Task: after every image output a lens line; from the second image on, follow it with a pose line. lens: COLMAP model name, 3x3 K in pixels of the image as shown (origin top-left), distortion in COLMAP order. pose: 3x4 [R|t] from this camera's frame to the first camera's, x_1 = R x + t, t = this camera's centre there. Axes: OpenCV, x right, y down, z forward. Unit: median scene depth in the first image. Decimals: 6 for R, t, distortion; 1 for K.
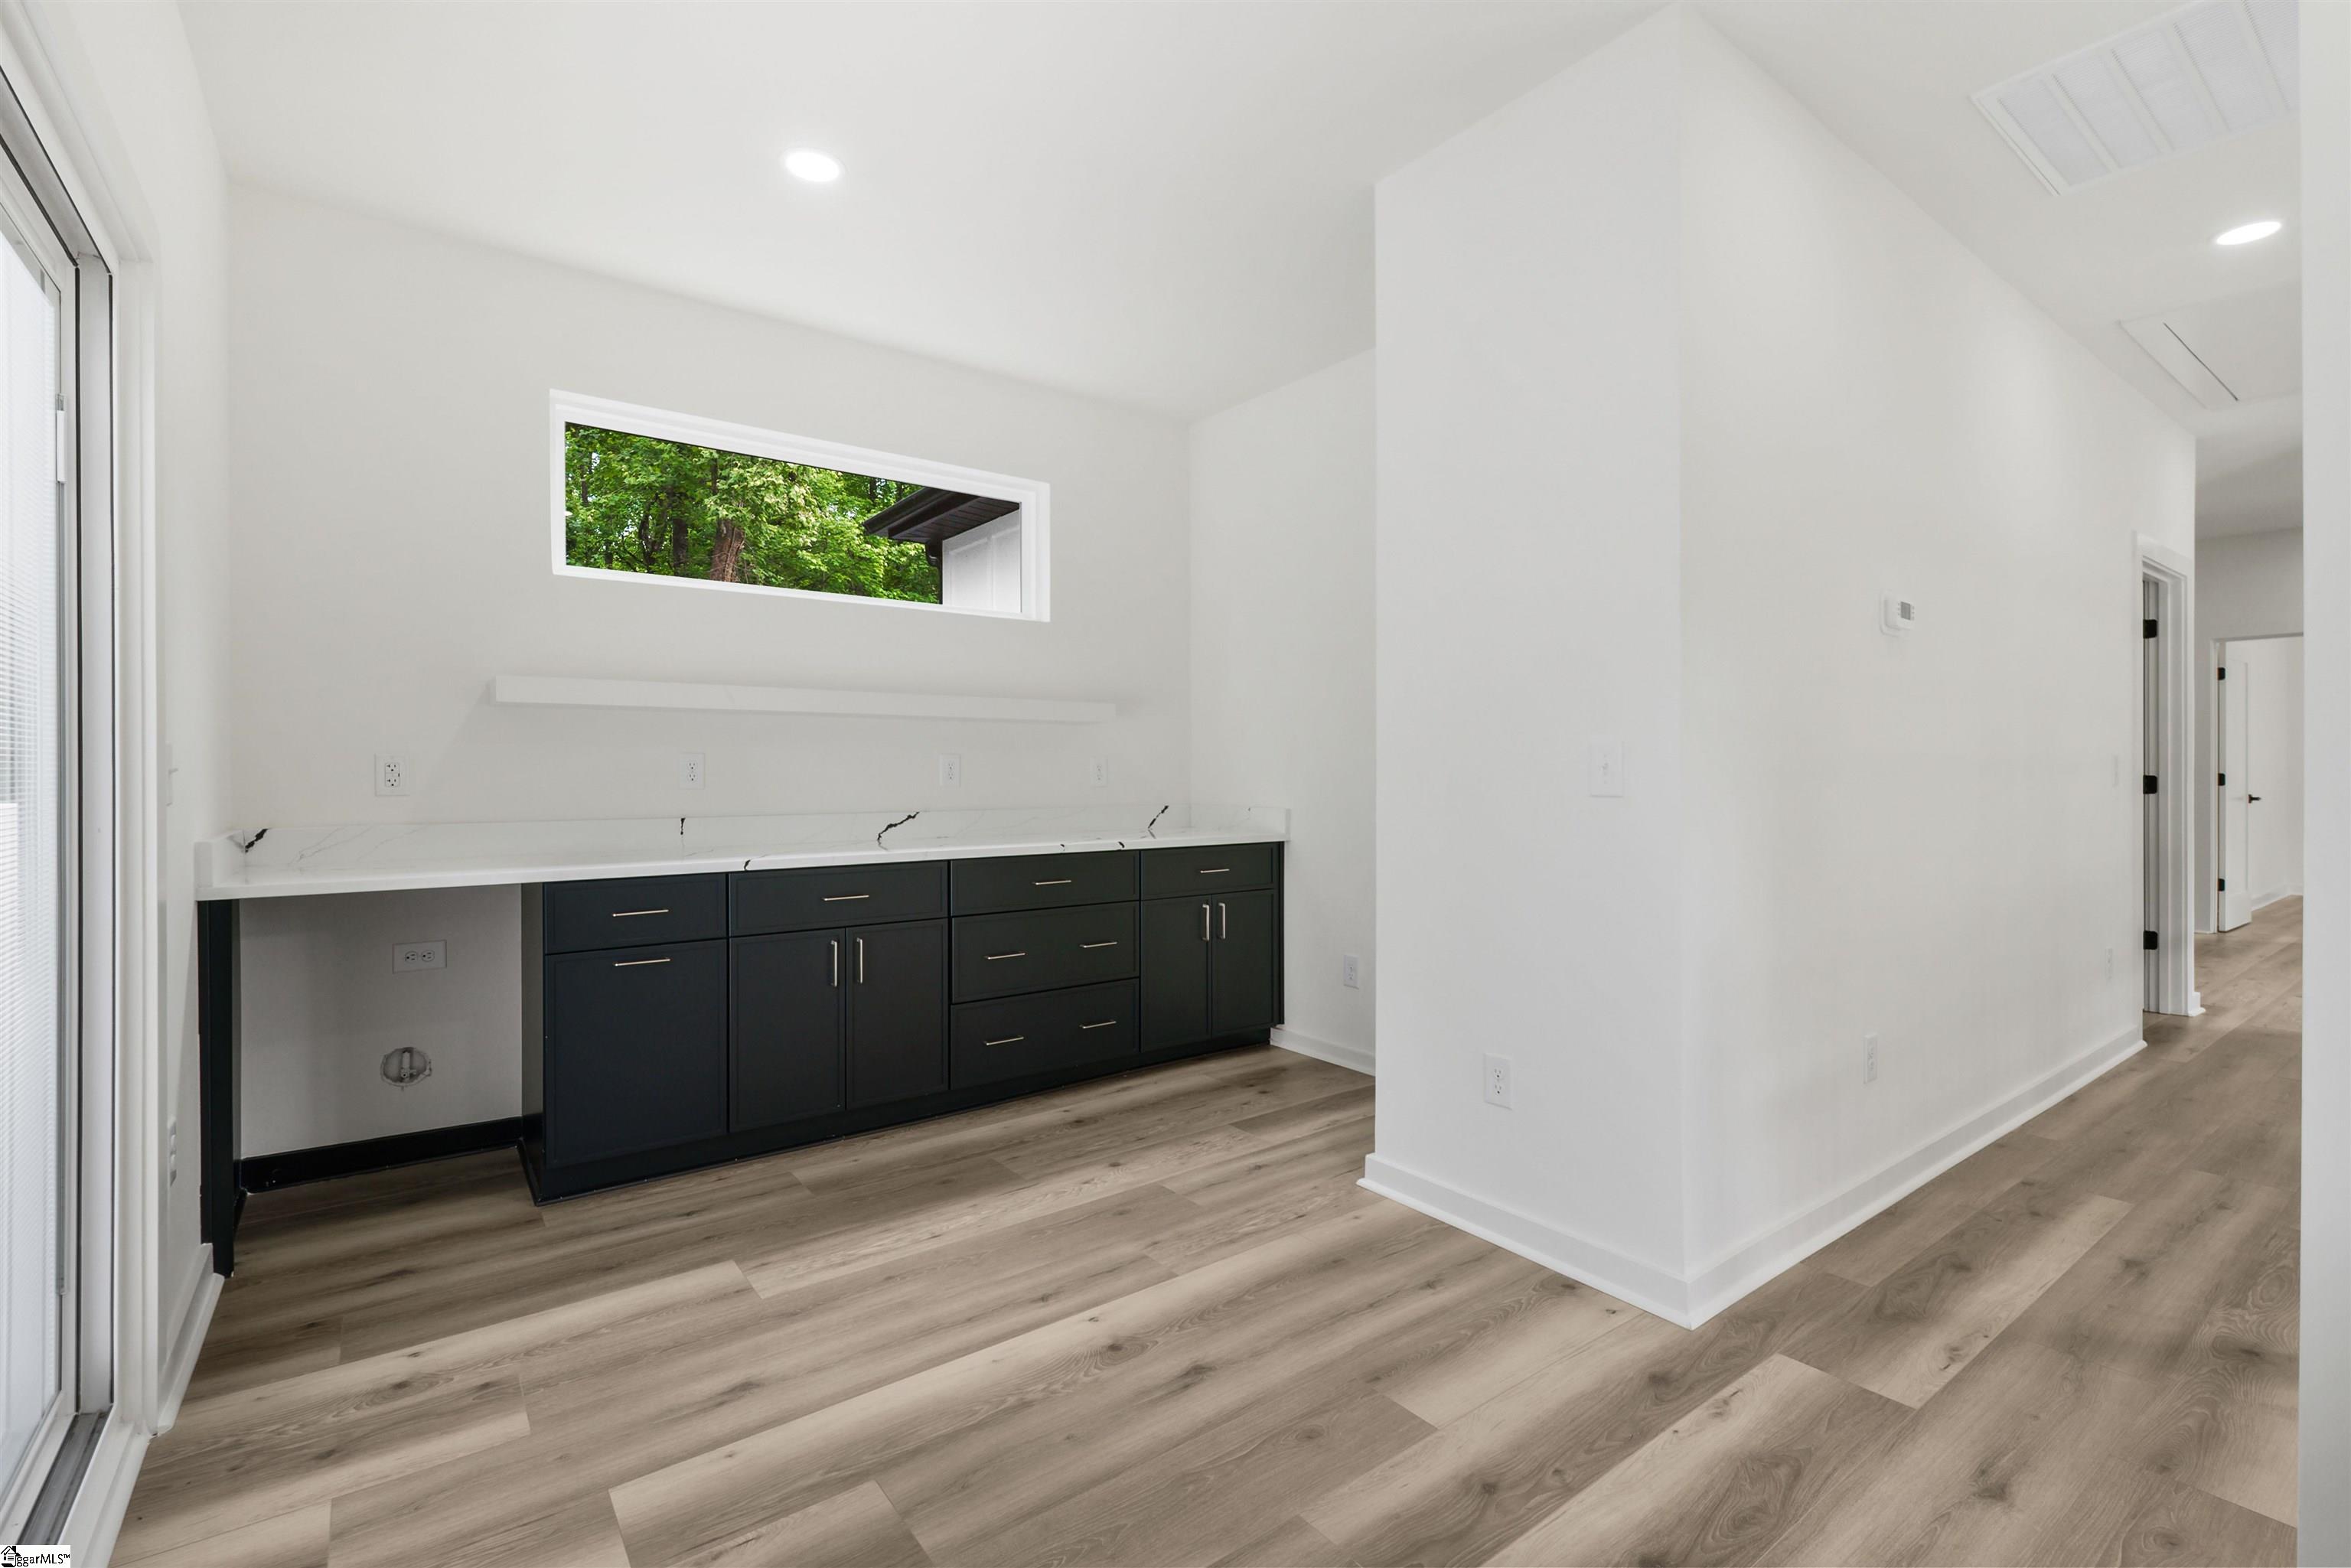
lens RADIAL K [[1049.6, 0, 1158.1], [0, 1049.6, 777.6], [0, 0, 1]] dist [-0.007677, -0.000519]
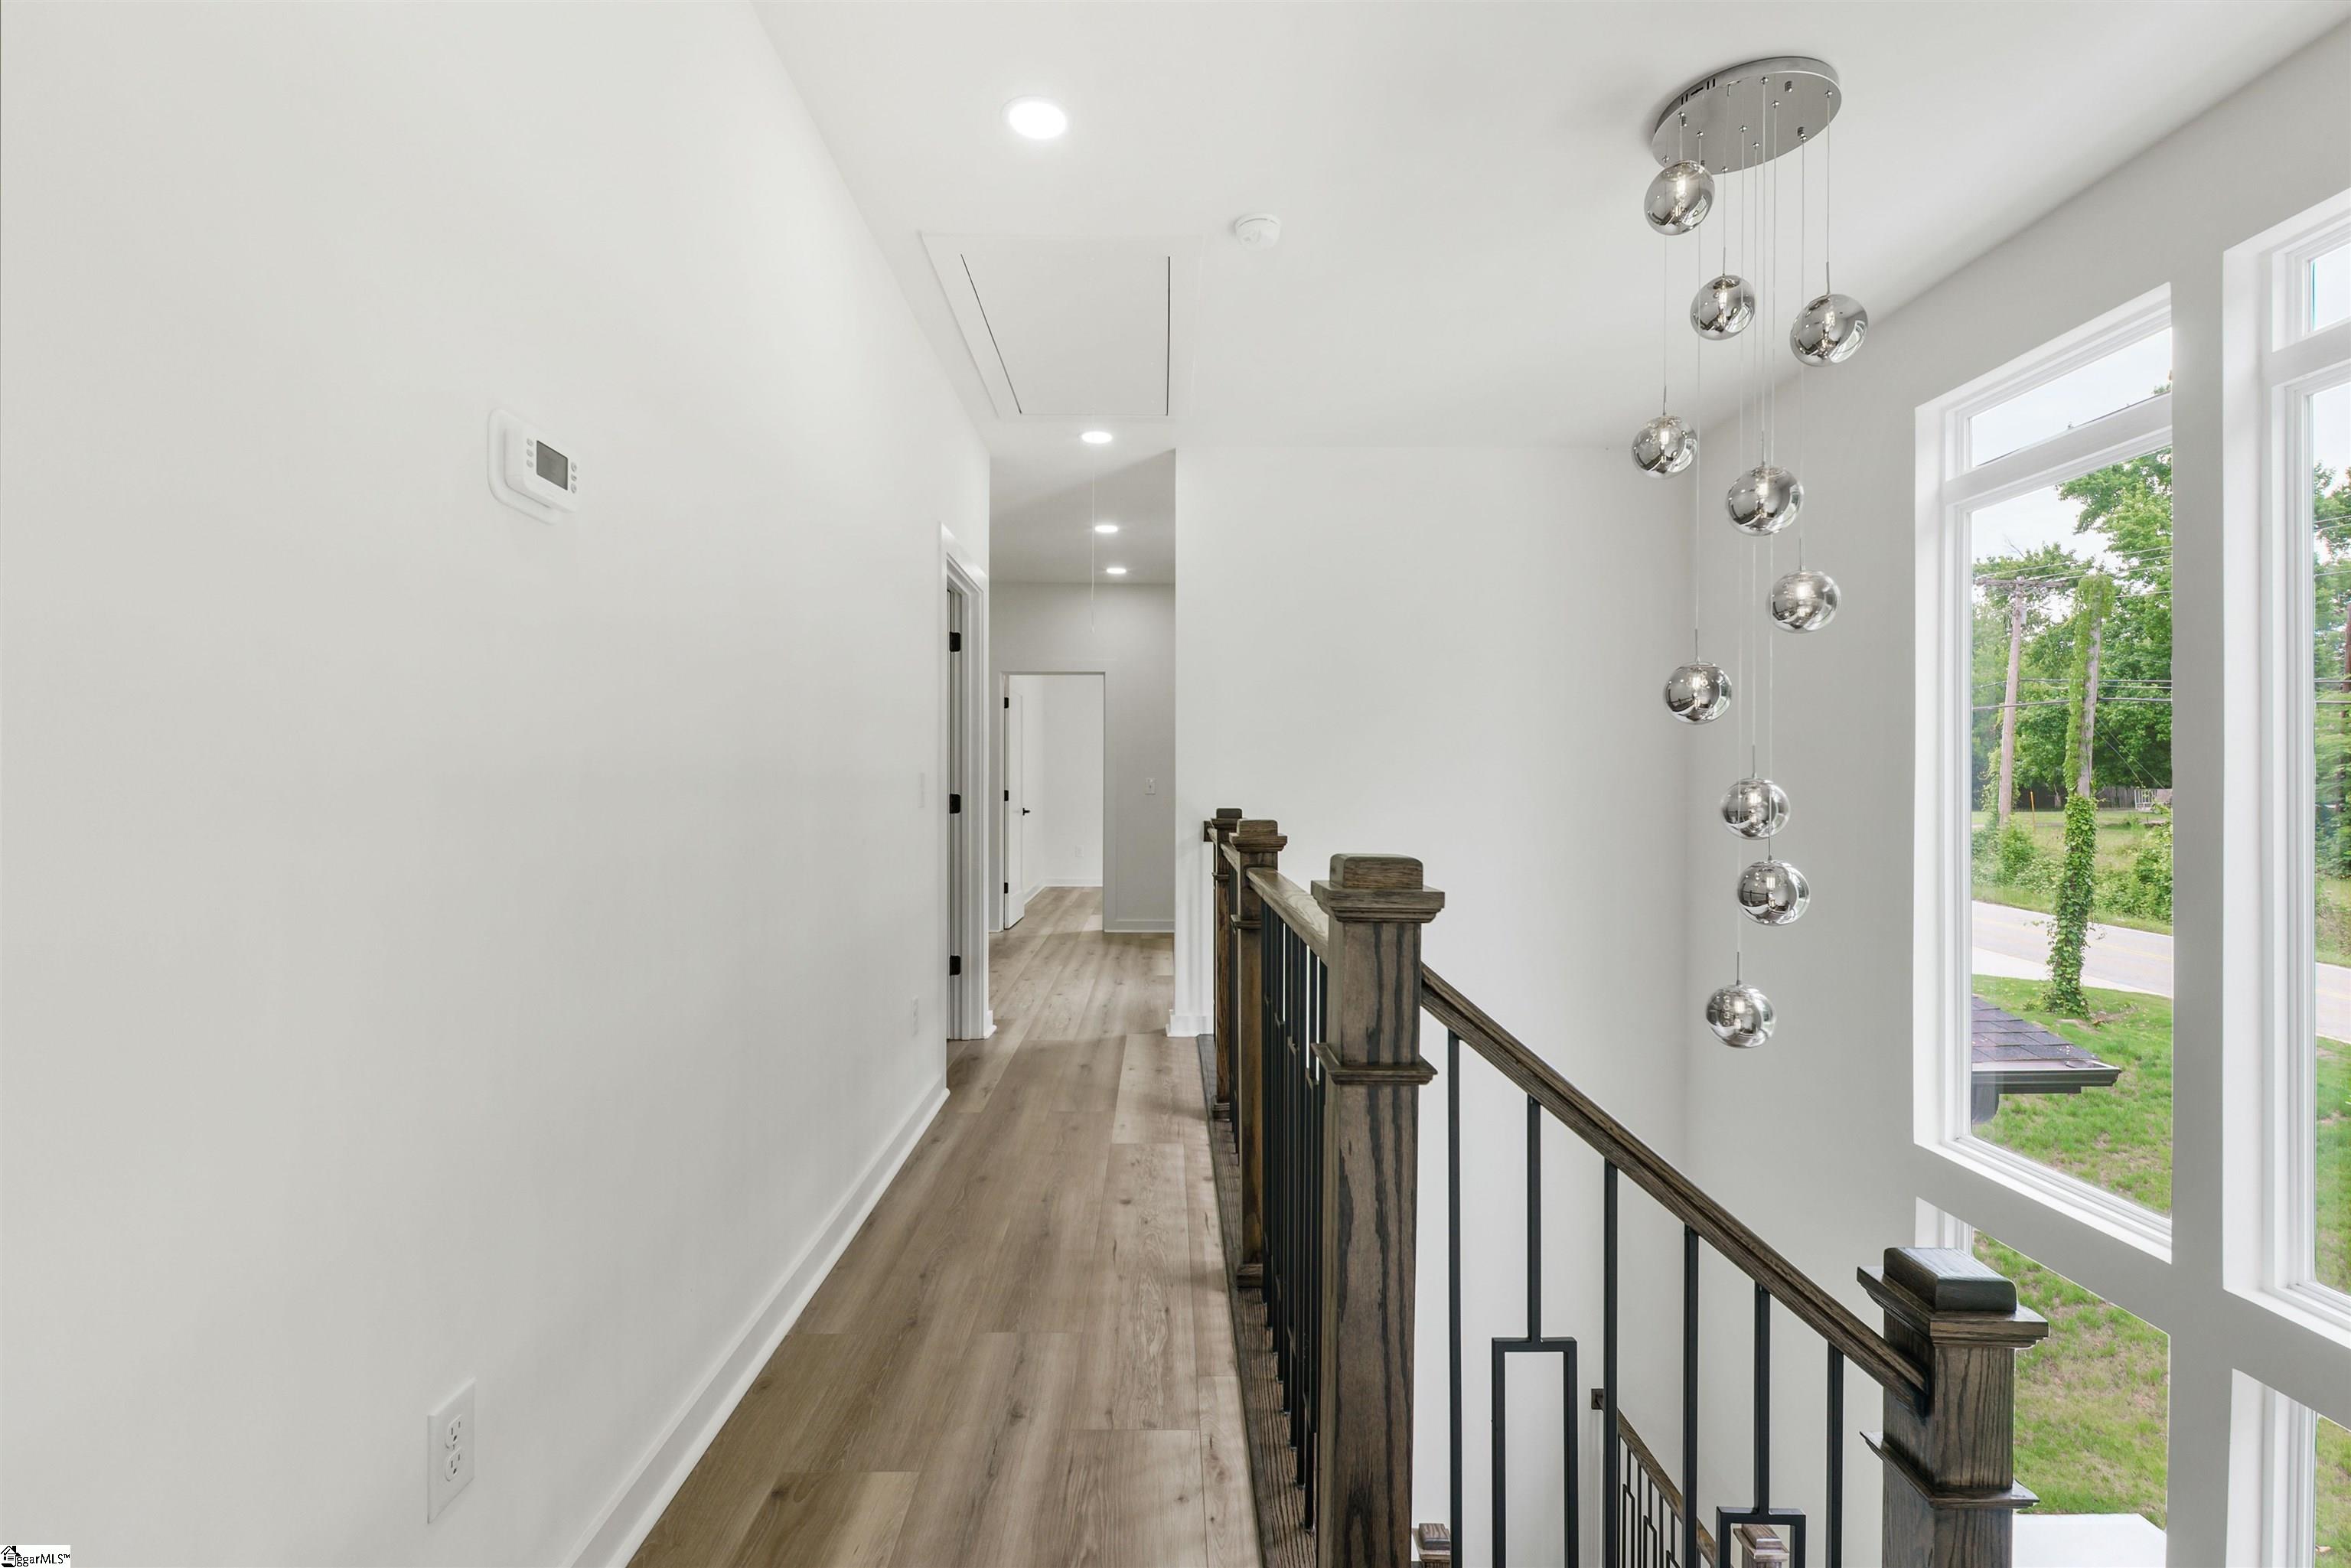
lens RADIAL K [[1049.6, 0, 1171.2], [0, 1049.6, 788.0], [0, 0, 1]] dist [-0.007677, -0.000519]
pose [[0.578586, 0.002855, 0.815616, 0.285143], [0.000649, 0.999992, -0.003961, -0.004057], [-0.815621, 0.002821, 0.578579, 0.283438]]
